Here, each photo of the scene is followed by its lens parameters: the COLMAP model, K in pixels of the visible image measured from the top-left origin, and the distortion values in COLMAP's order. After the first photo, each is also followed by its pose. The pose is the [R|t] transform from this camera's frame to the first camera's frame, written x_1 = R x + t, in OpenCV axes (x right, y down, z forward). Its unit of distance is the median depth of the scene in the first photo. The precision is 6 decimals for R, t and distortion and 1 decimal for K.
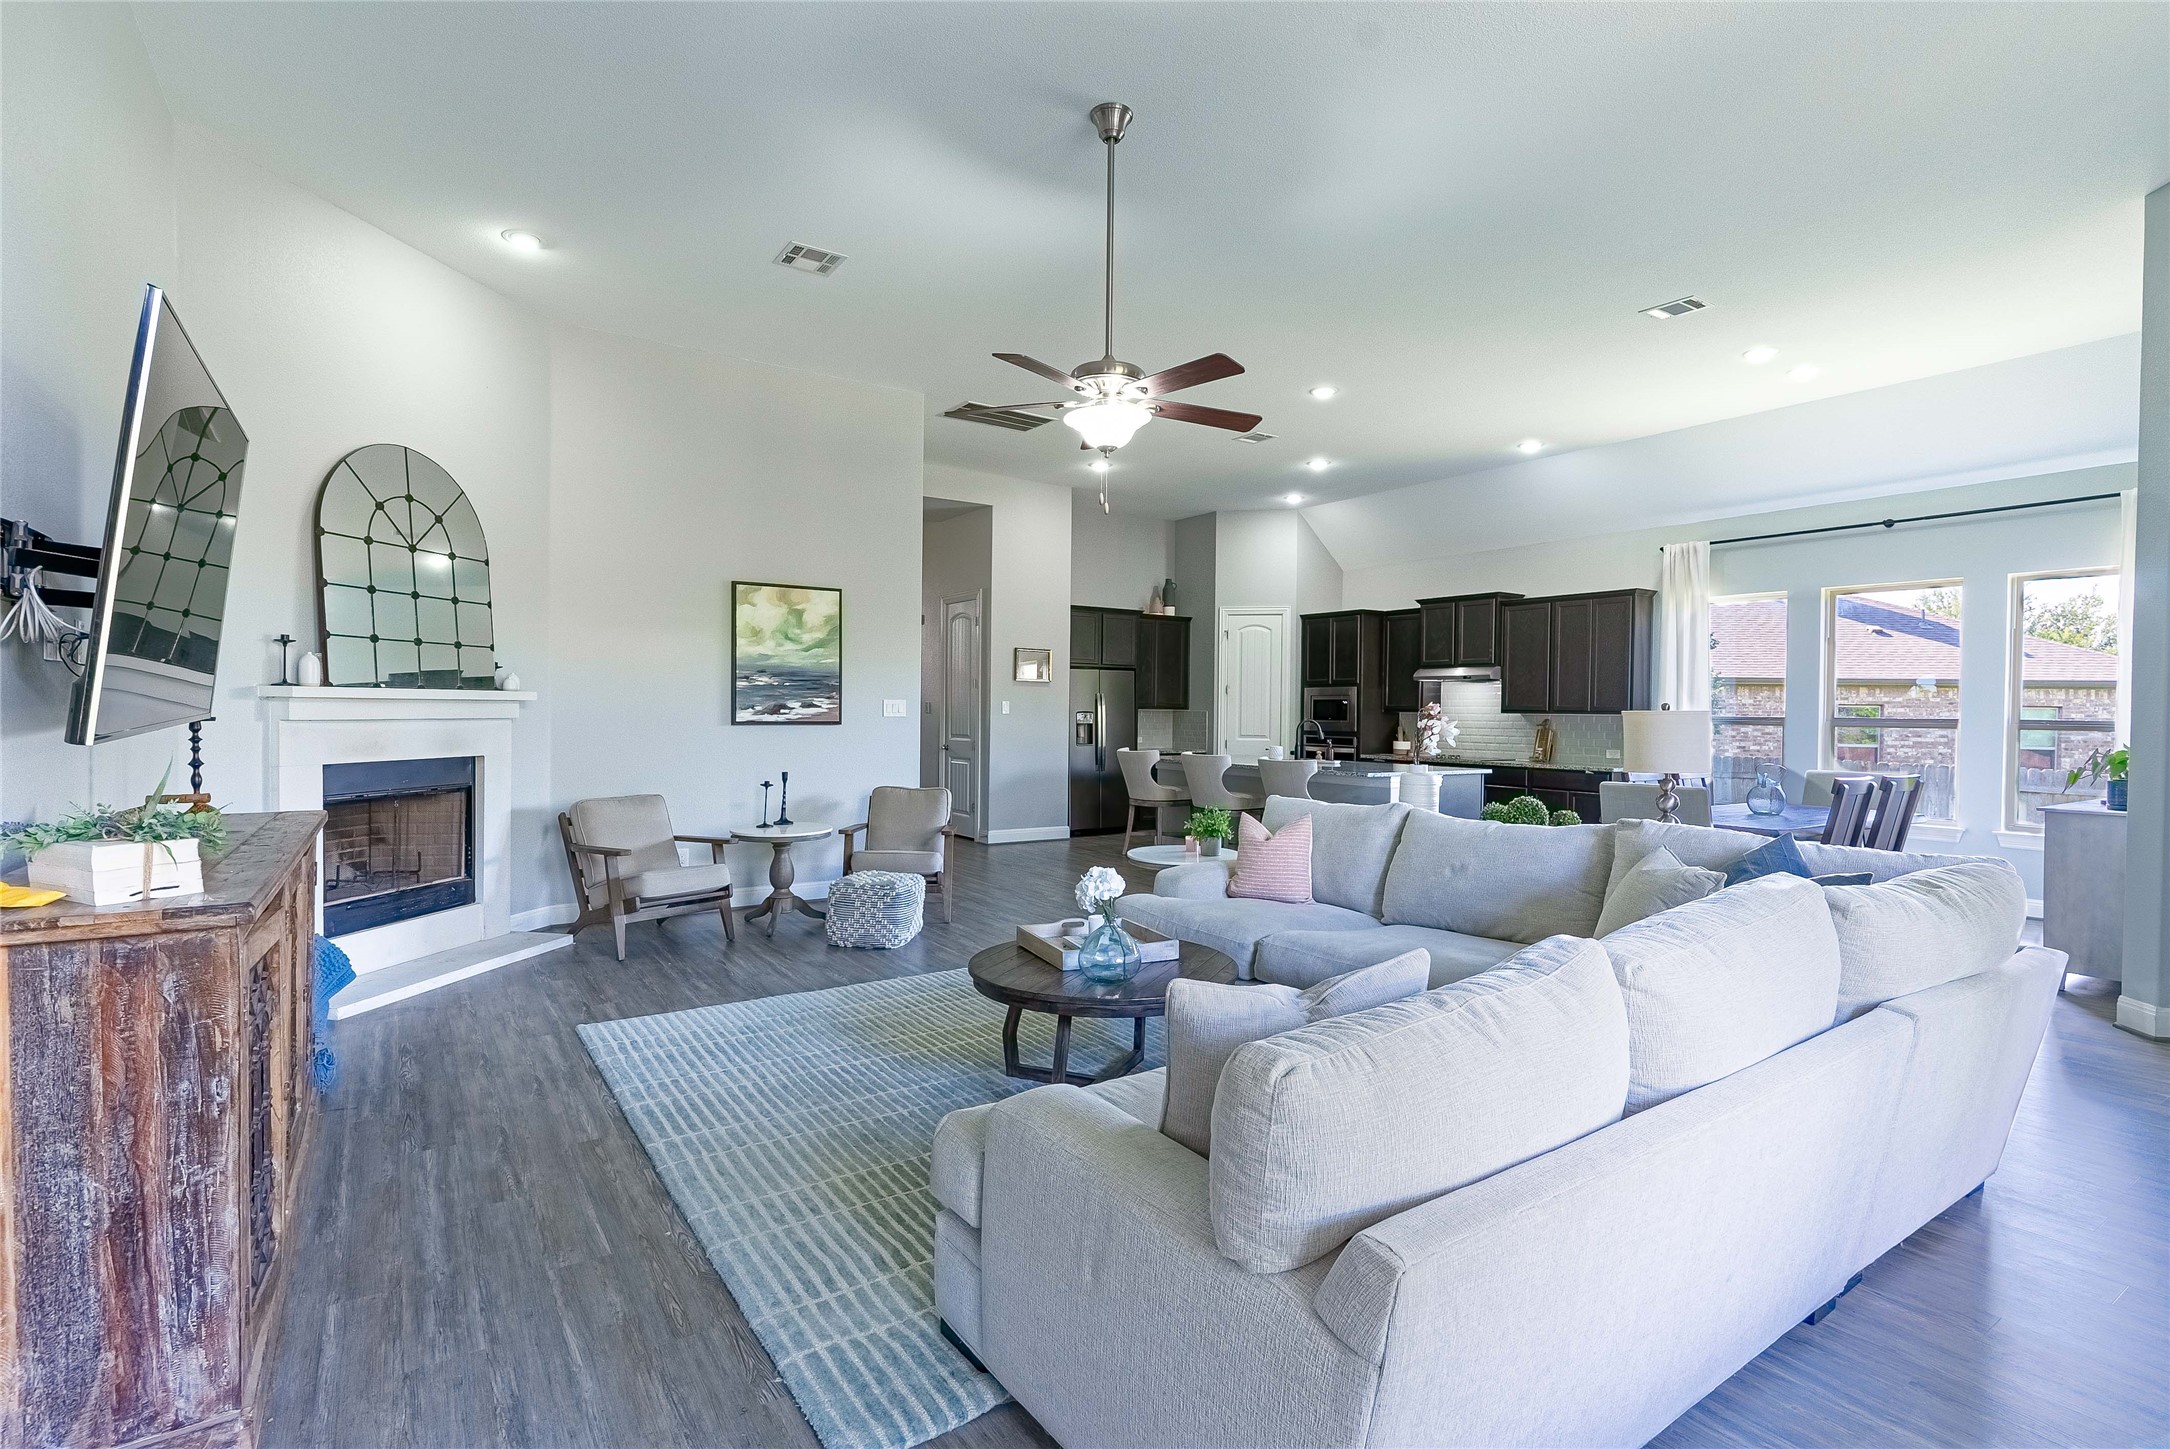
lens RADIAL K [[1032.4, 0, 1089.7], [0, 1032.4, 718.7], [0, 0, 1]] dist [-0.000822, 0.000124]
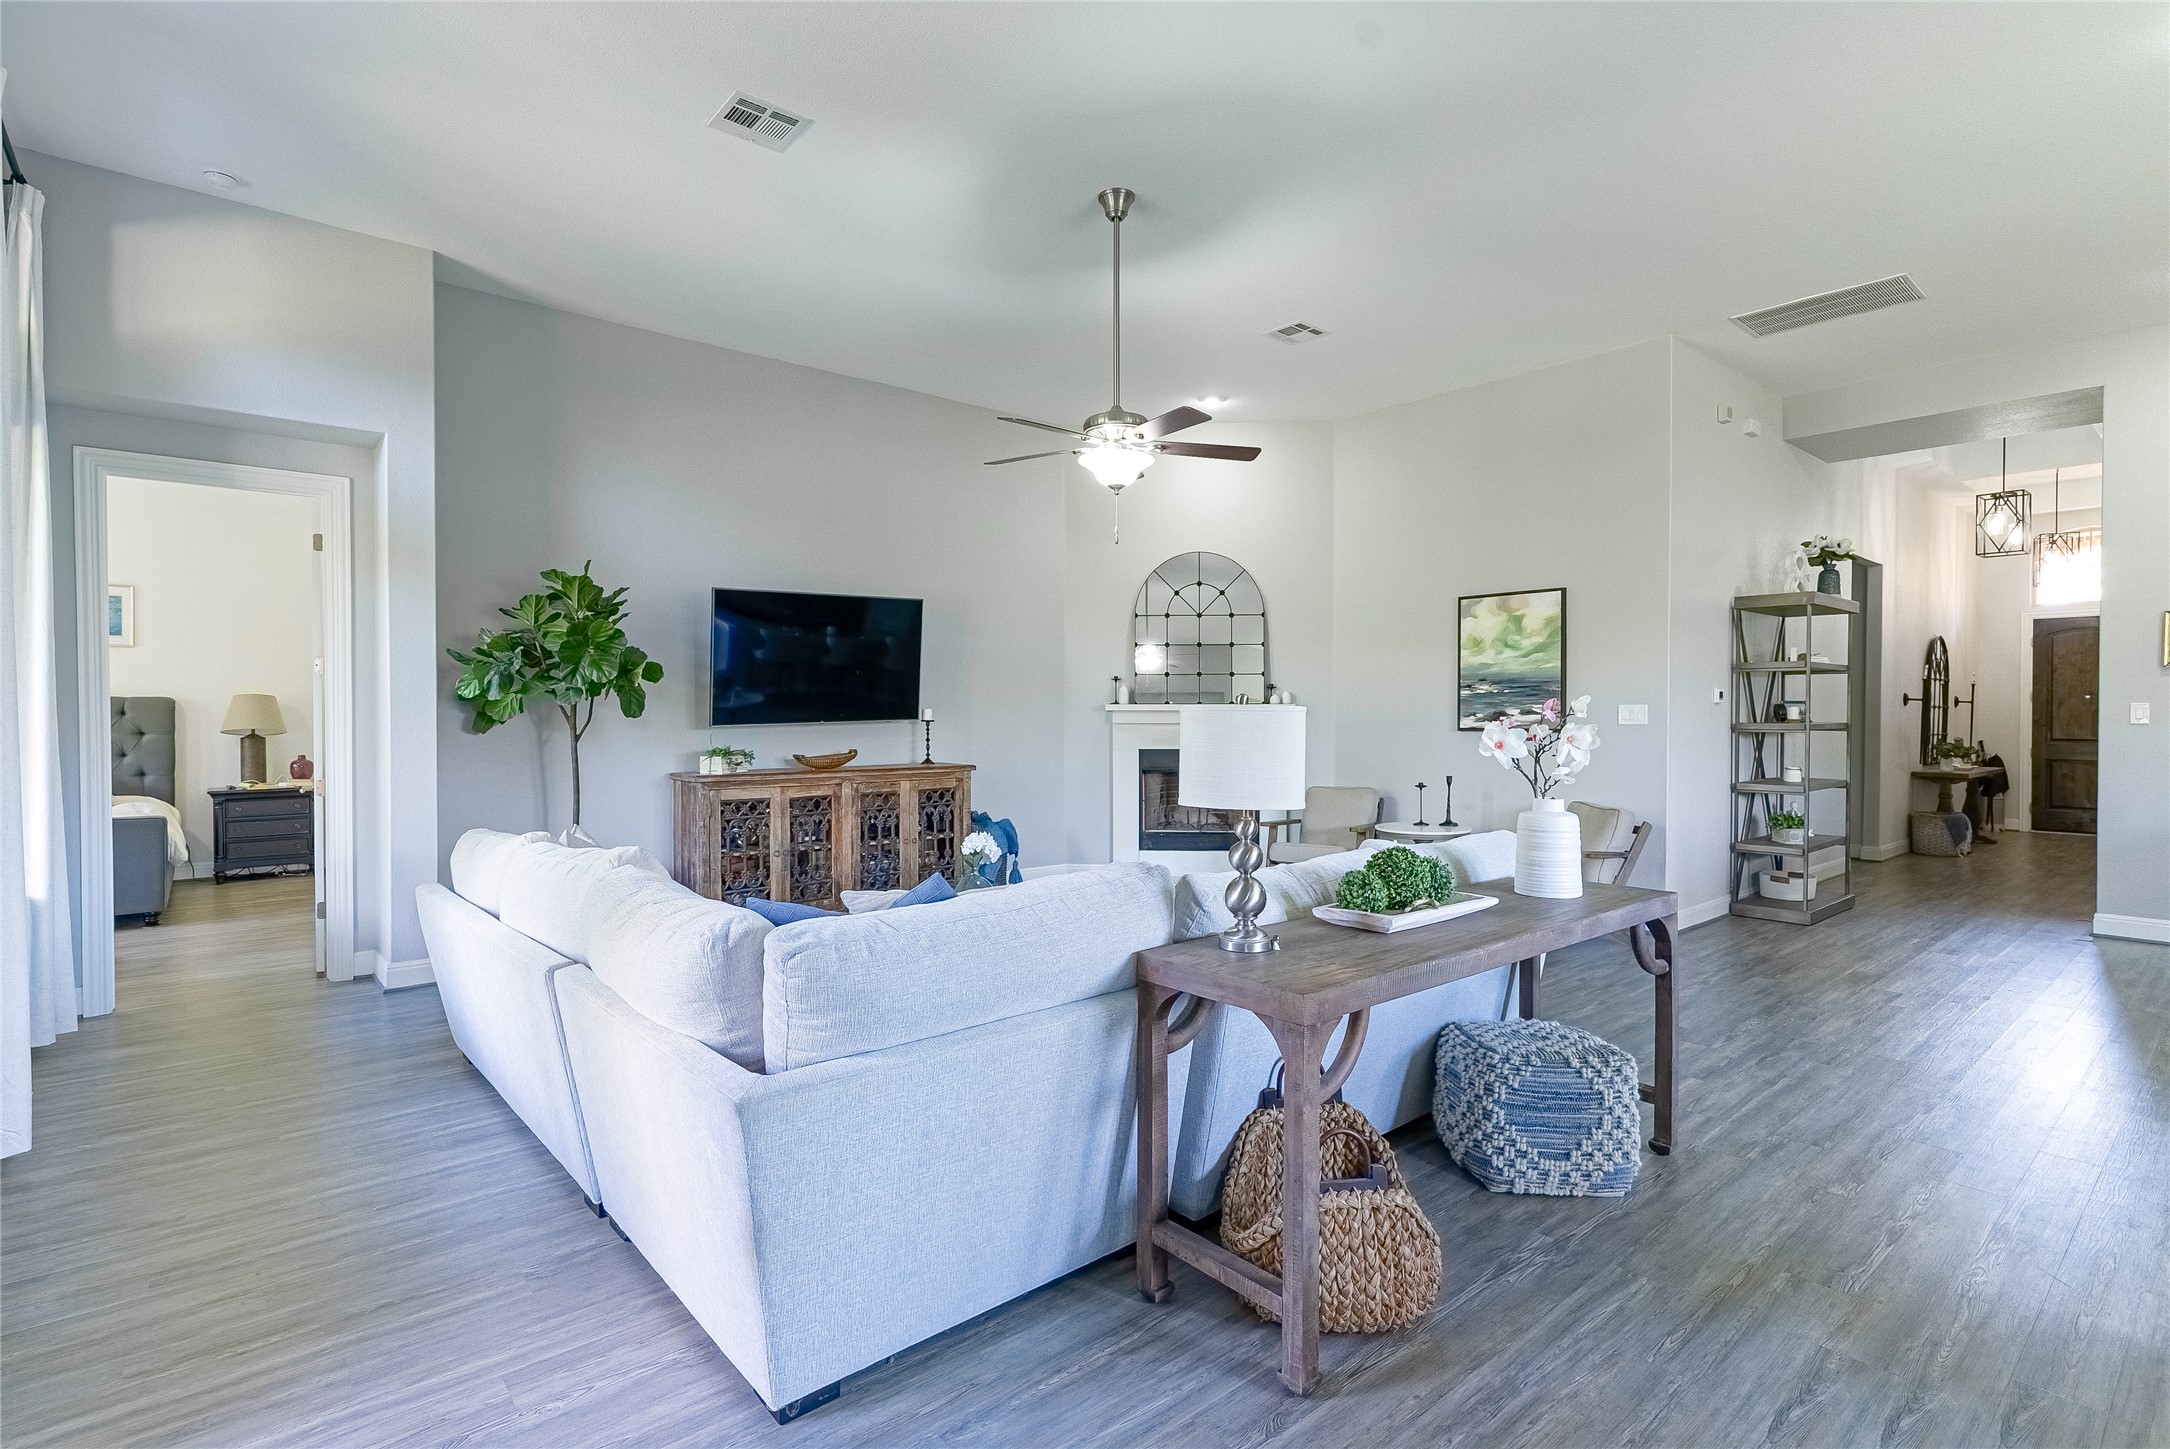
lens RADIAL K [[1034.9, 0, 1075.5], [0, 1034.9, 720.5], [0, 0, 1]] dist [0.001801, 0.000244]
pose [[0.108992, -0.000473, -0.994043, 0.677332], [-0.008067, 0.999967, -0.001360, -0.000407], [0.994010, 0.008167, 0.108984, 0.486463]]
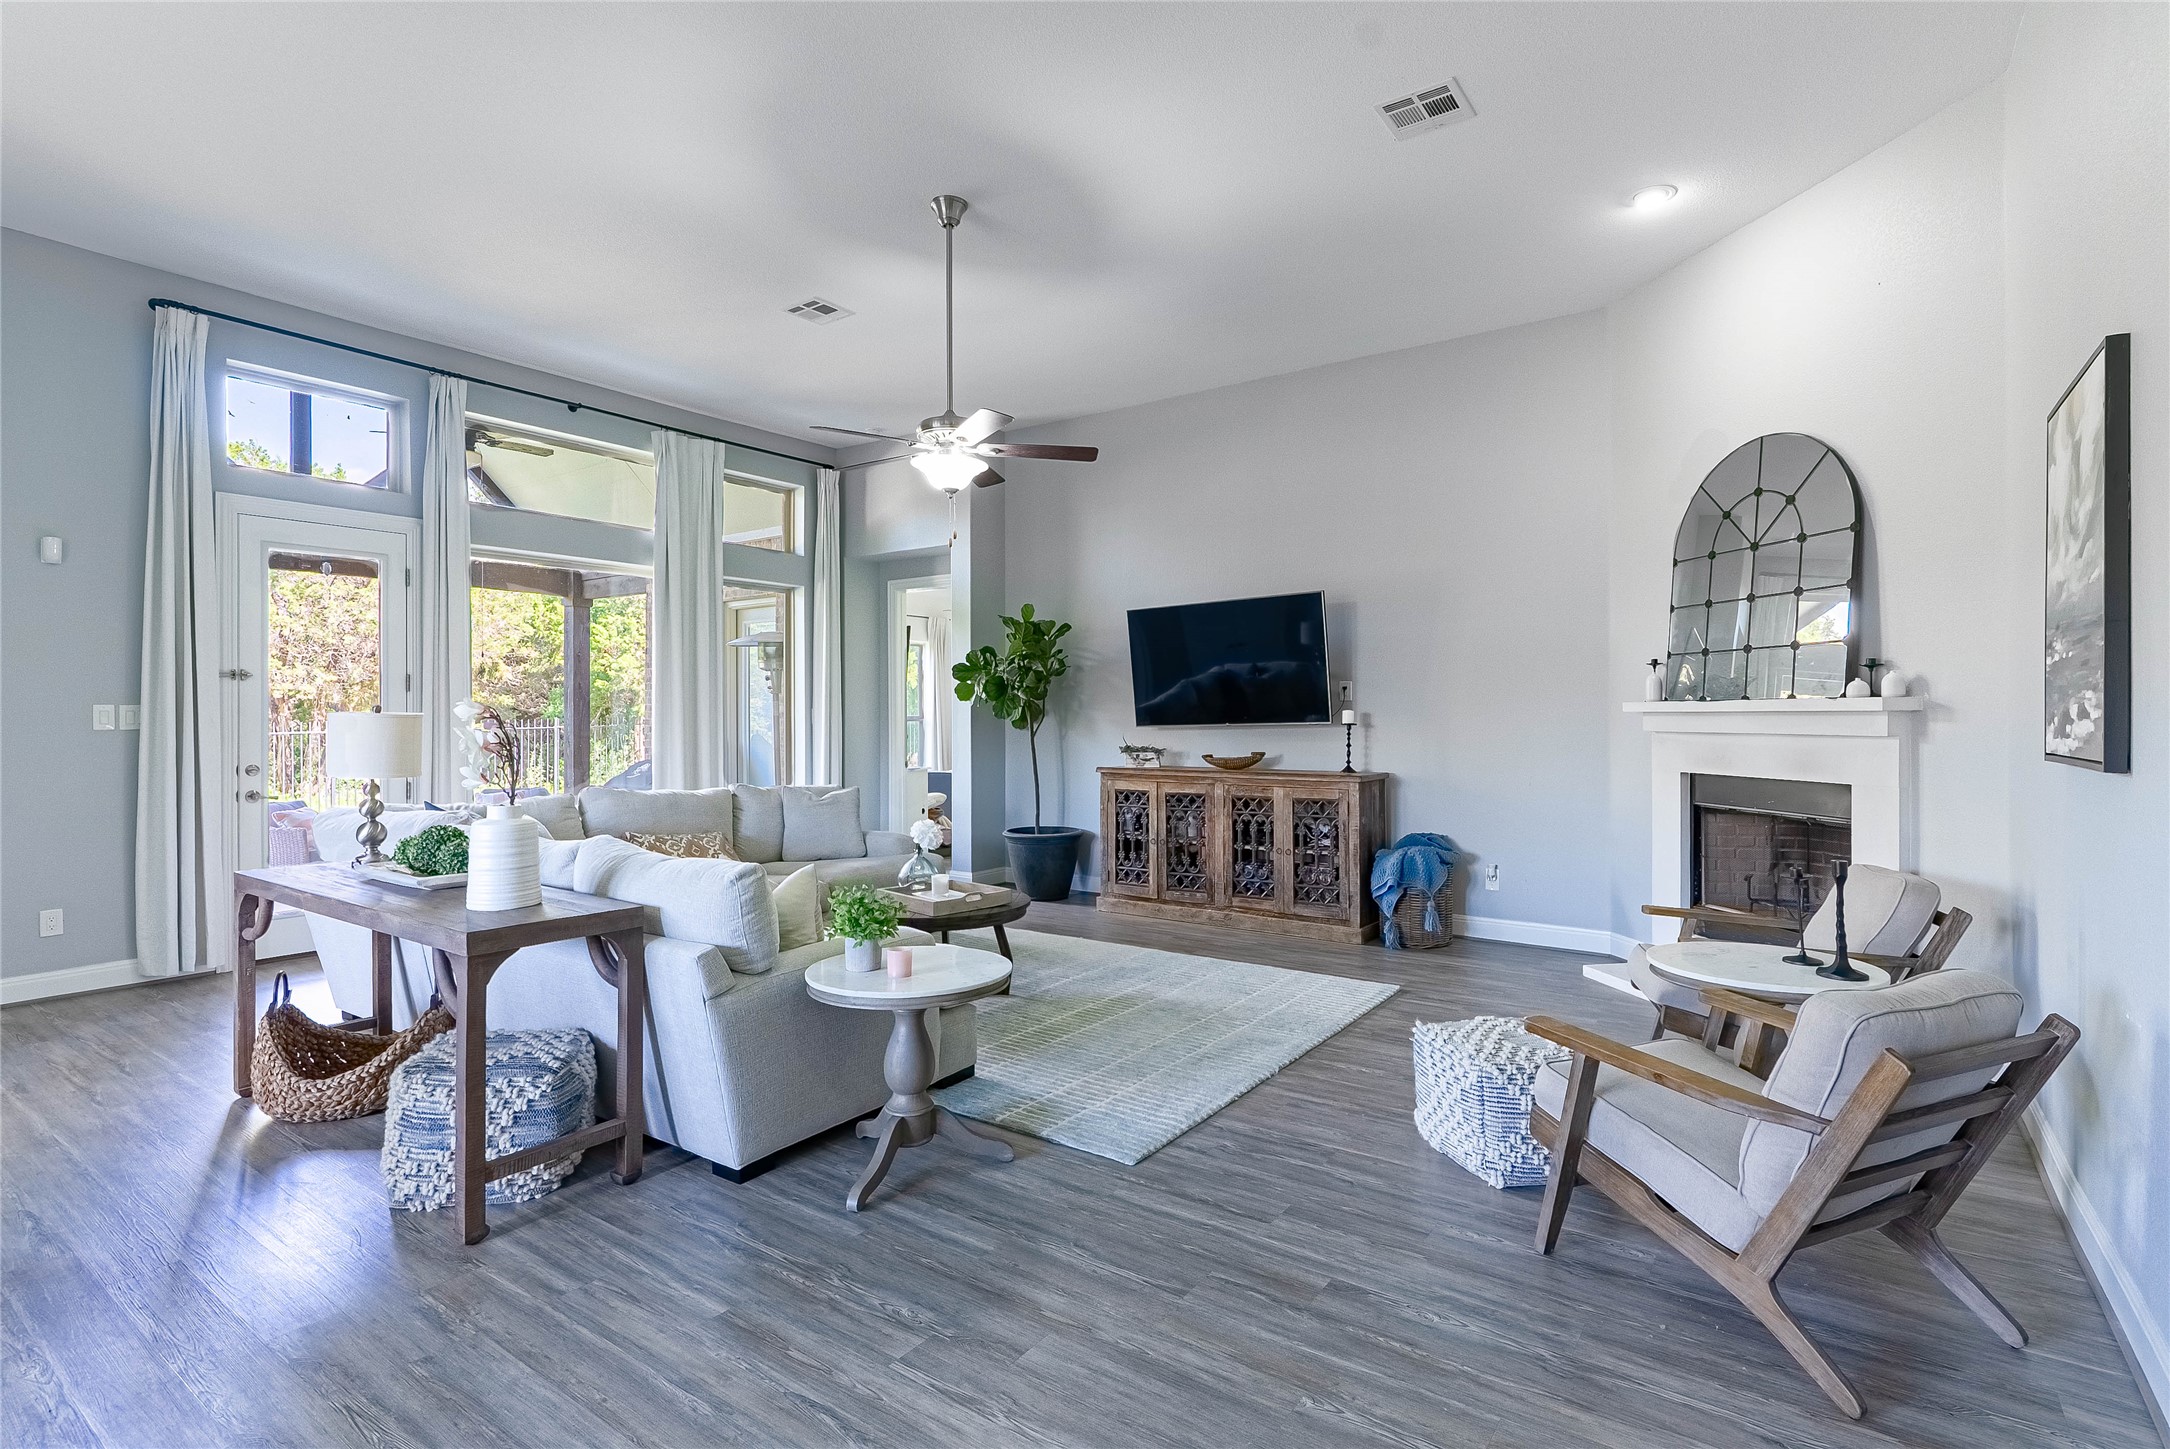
lens RADIAL K [[1032.4, 0, 1089.7], [0, 1032.4, 718.7], [0, 0, 1]] dist [-0.000822, 0.000124]
pose [[-0.933313, -0.004295, -0.359039, 0.166570], [-0.008834, 0.999900, 0.011002, -0.013573], [0.358956, 0.013441, -0.933258, 1.246336]]
